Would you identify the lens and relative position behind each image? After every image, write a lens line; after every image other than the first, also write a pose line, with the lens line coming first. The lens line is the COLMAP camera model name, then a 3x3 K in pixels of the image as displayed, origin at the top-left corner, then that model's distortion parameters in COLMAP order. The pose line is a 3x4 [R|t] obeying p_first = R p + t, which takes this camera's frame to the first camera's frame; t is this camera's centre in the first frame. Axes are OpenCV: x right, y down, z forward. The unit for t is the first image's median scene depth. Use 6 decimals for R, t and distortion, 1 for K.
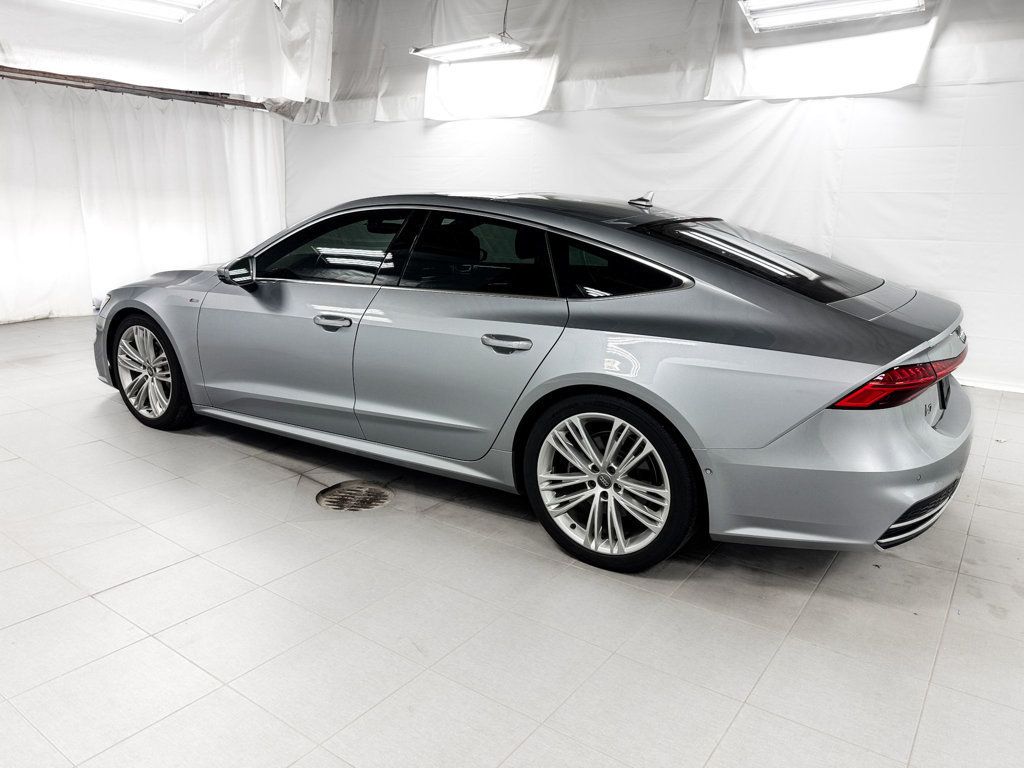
lens RADIAL K [[736.1, 0, 512.0], [0, 736.1, 384.0], [0, 0, 1]] dist [0.040273, -0.043271]
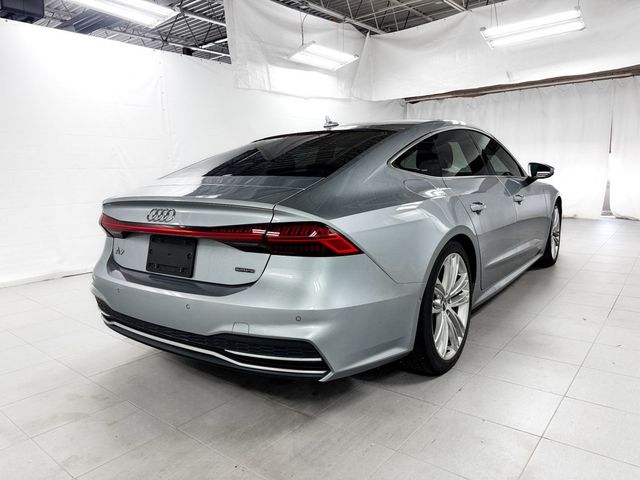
lens RADIAL K [[460.1, 0, 320.0], [0, 460.1, 240.0], [0, 0, 1]] dist [0.040273, -0.043271]
pose [[-0.036201, 0.132869, -0.990472, 0.524750], [-0.208709, 0.968261, 0.137517, -0.071429], [0.977308, 0.211698, -0.007321, 0.500144]]
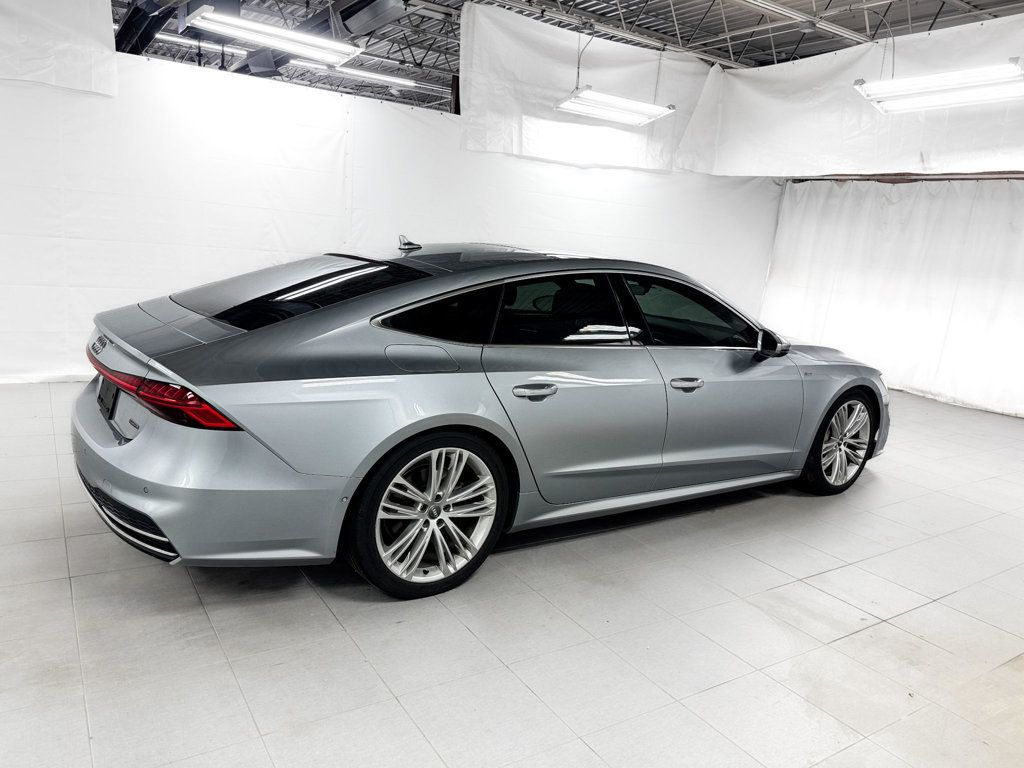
lens RADIAL K [[736.1, 0, 512.0], [0, 736.1, 384.0], [0, 0, 1]] dist [0.040273, -0.043271]
pose [[-0.343234, 0.138208, -0.929026, 0.549623], [-0.308996, 0.917441, 0.250645, -0.182523], [0.886968, 0.373095, -0.272191, 0.725771]]
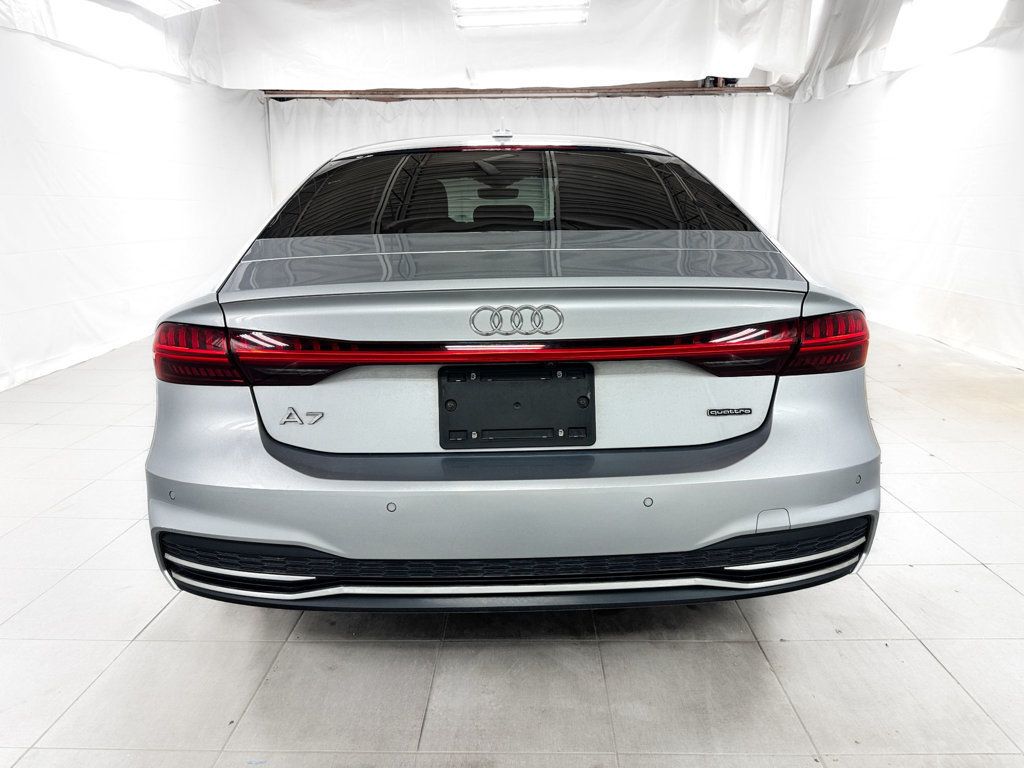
lens RADIAL K [[736.1, 0, 512.0], [0, 736.1, 384.0], [0, 0, 1]] dist [0.040273, -0.043271]
pose [[0.576517, 0.164378, -0.800380, 0.408597], [-0.173683, 0.981823, 0.076537, -0.024091], [0.798413, 0.094888, 0.594587, 0.277796]]
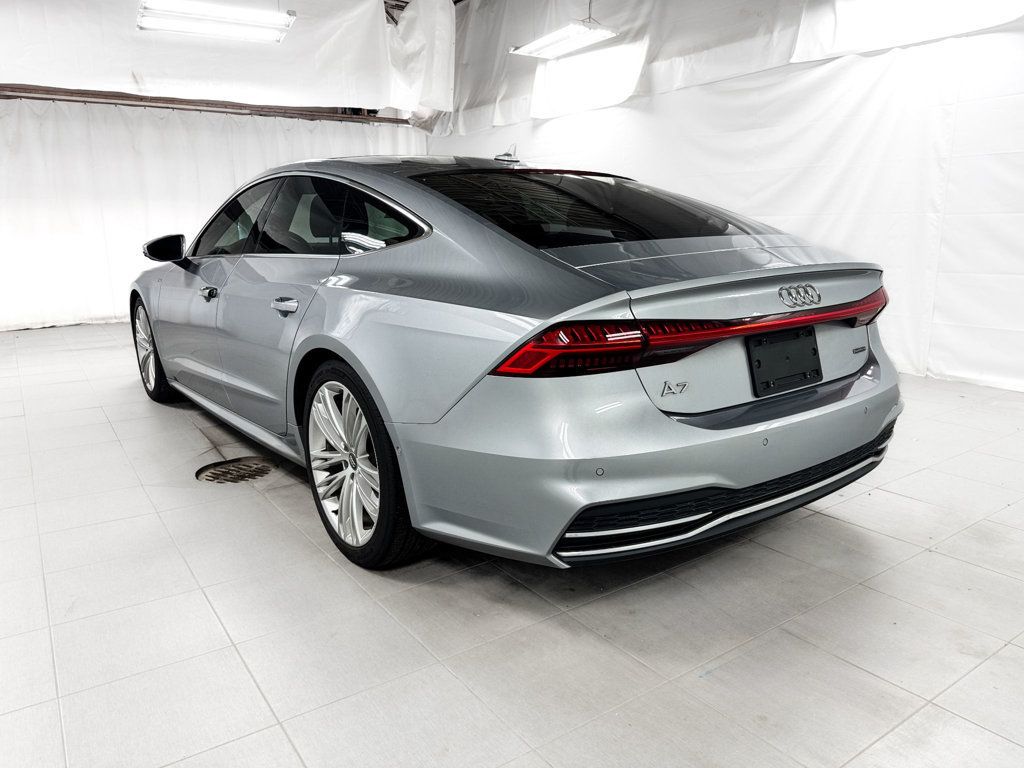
lens RADIAL K [[736.1, 0, 512.0], [0, 736.1, 384.0], [0, 0, 1]] dist [0.040273, -0.043271]
pose [[0.941637, 0.040792, -0.334148, 0.236387], [-0.050801, 0.998482, -0.021265, 0.019413], [0.332774, 0.036999, 0.942281, 0.091240]]
